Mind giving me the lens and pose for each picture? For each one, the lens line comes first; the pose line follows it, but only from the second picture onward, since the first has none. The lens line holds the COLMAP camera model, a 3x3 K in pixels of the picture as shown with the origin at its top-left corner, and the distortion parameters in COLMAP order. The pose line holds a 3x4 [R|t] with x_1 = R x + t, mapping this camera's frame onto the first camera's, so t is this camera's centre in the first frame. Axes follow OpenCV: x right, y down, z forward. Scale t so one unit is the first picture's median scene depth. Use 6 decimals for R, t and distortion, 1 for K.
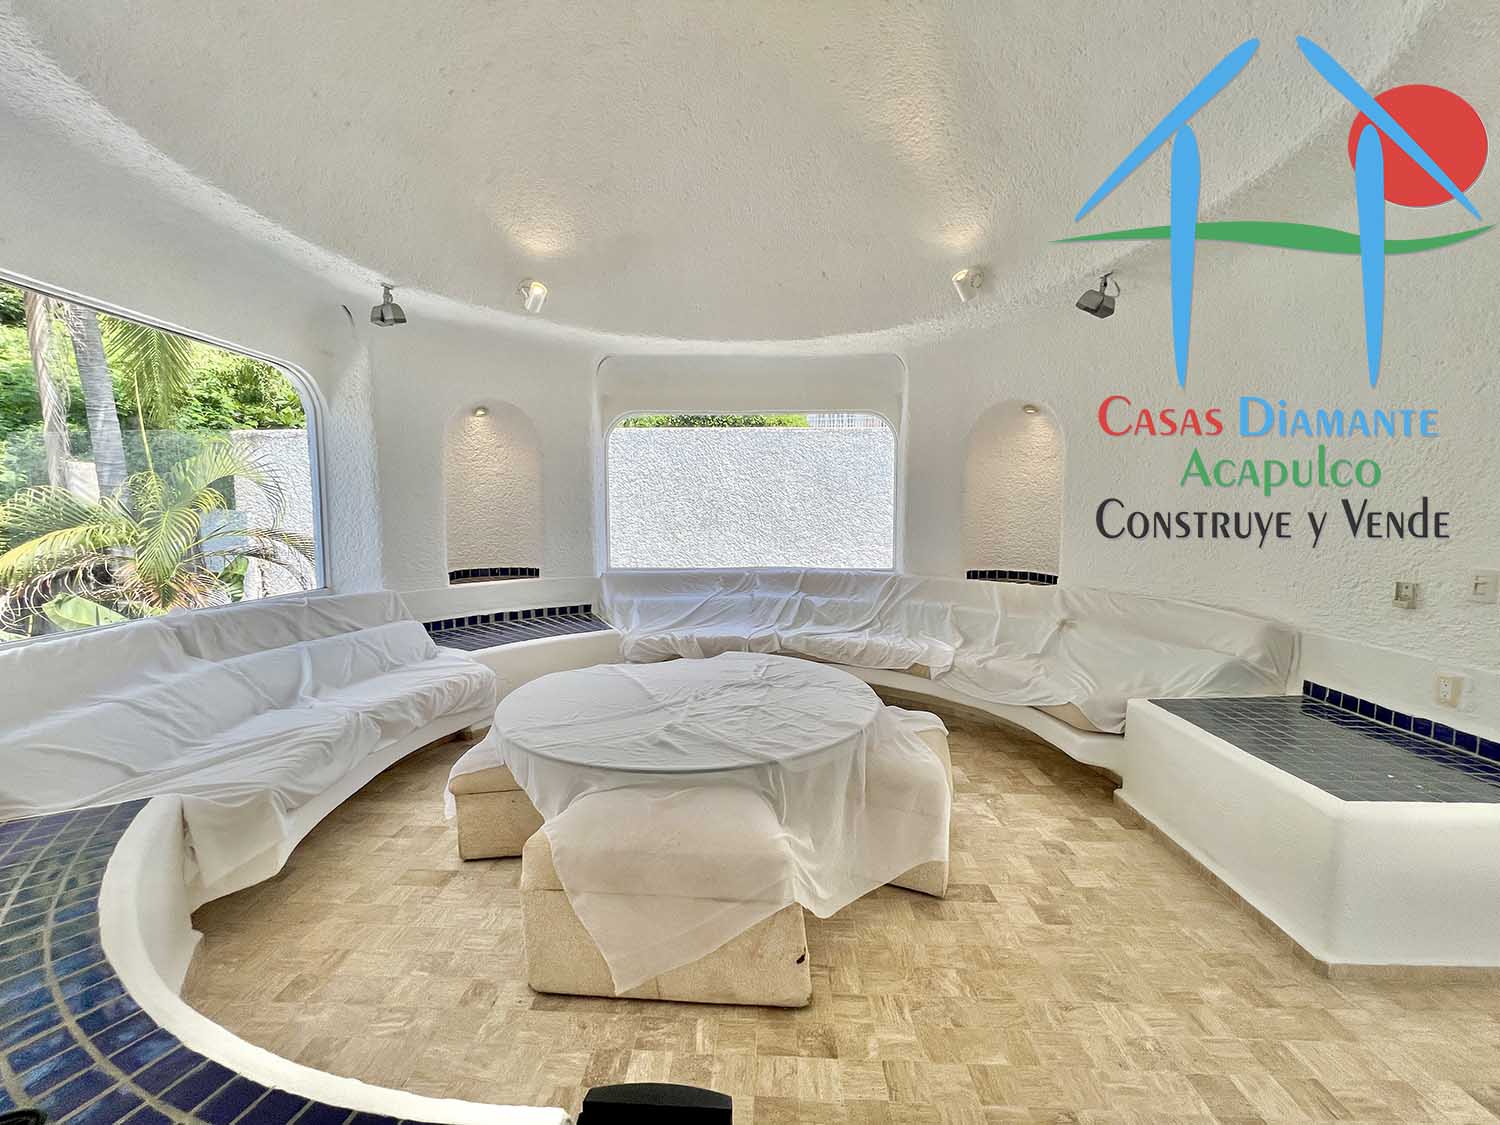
lens RADIAL K [[598.9, 0, 746.4], [0, 598.9, 556.9], [0, 0, 1]] dist [-0.000895, -0.000408]
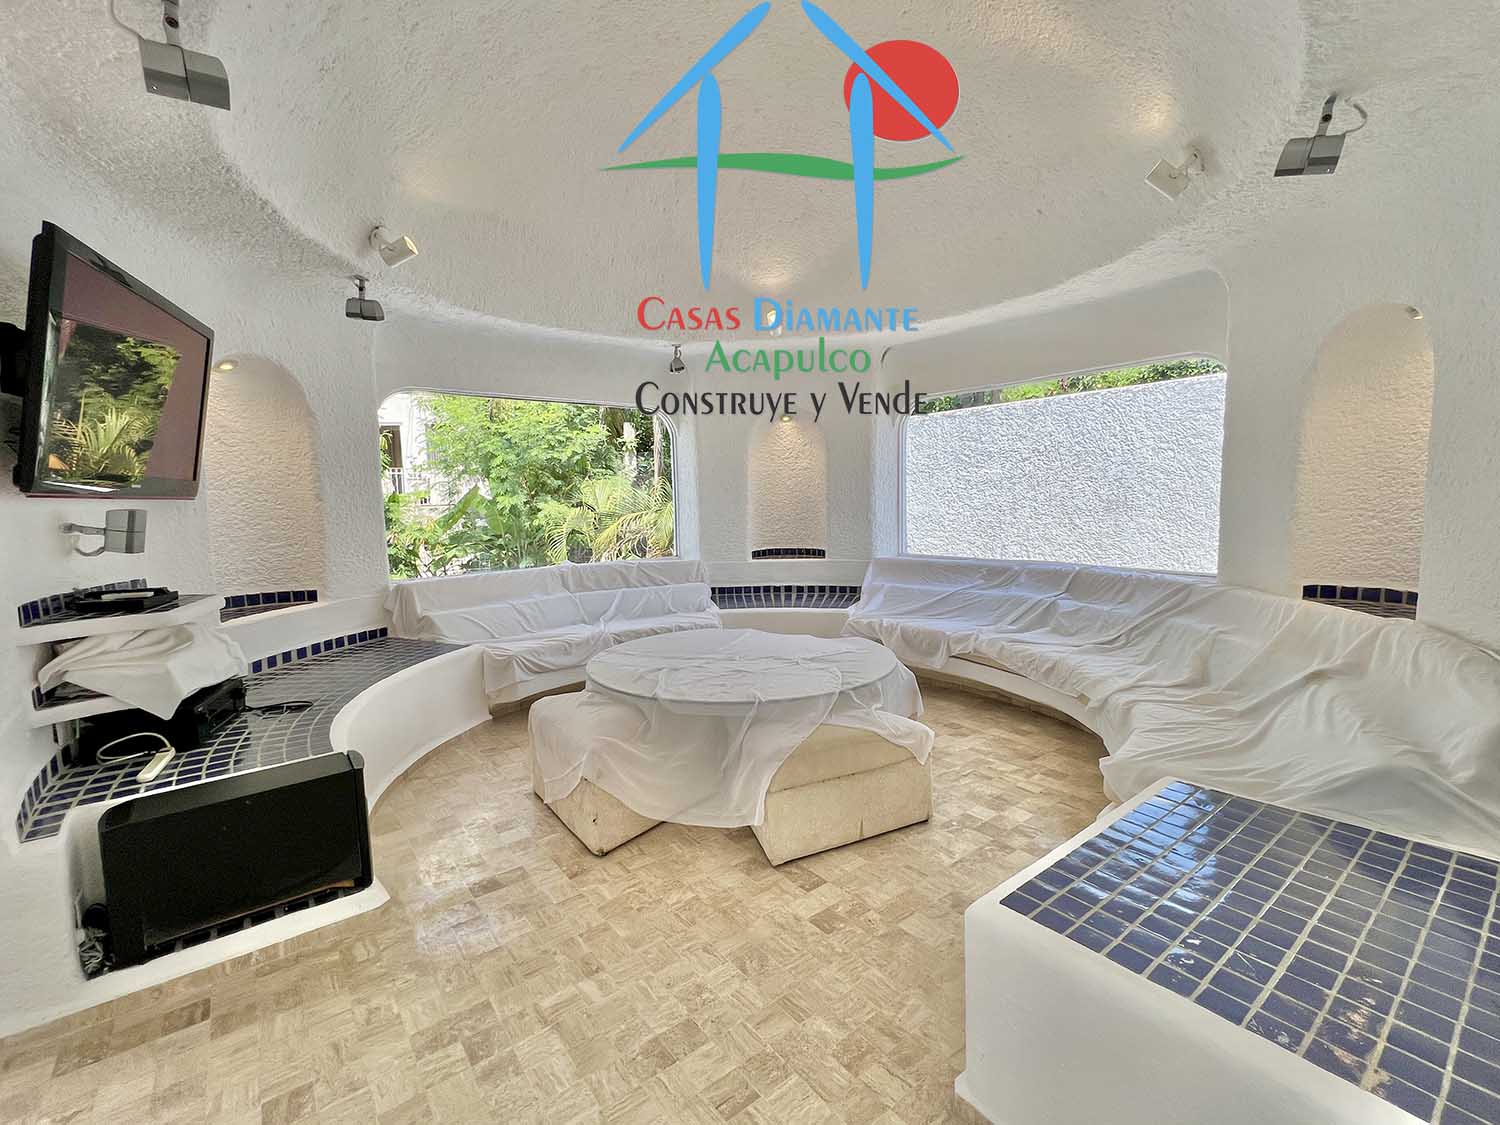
lens RADIAL K [[665.0, 0, 750.0], [0, 665.0, 554.1], [0, 0, 1]] dist [0.000053, -0.000567]
pose [[0.638155, 0.049946, -0.768286, 0.601287], [-0.033433, 0.998750, 0.037158, -0.017862], [0.769182, 0.001974, 0.639027, 0.100700]]
